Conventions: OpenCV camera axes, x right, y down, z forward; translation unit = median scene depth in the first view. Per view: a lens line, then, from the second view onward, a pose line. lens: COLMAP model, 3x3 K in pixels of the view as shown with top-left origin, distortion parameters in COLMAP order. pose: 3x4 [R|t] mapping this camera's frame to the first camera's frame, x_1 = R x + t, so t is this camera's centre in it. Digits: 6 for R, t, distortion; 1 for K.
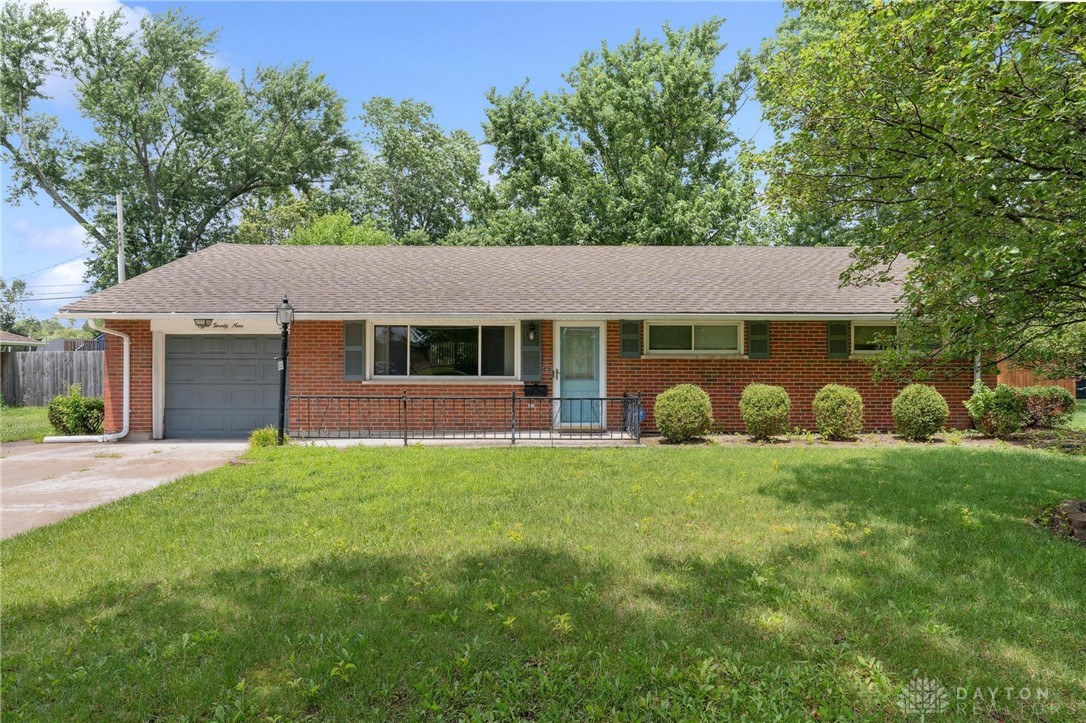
lens RADIAL K [[620.5, 0, 542.9], [0, 620.5, 362.0], [0, 0, 1]] dist [-0.003499, -0.000007]
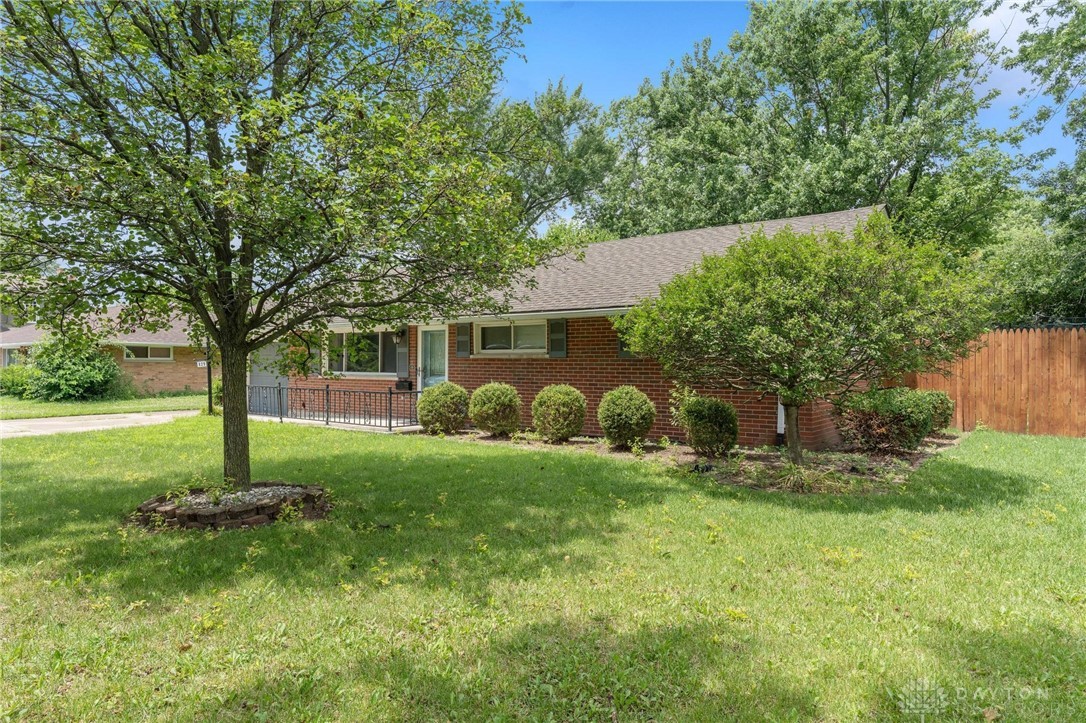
lens RADIAL K [[673.4, 0, 542.8], [0, 673.4, 360.4], [0, 0, 1]] dist [0.002288, 0.000064]
pose [[0.798584, -0.001250, -0.601882, 0.964911], [-0.001889, 0.999988, -0.004582, 0.003729], [0.601880, 0.004796, 0.798572, 0.139163]]
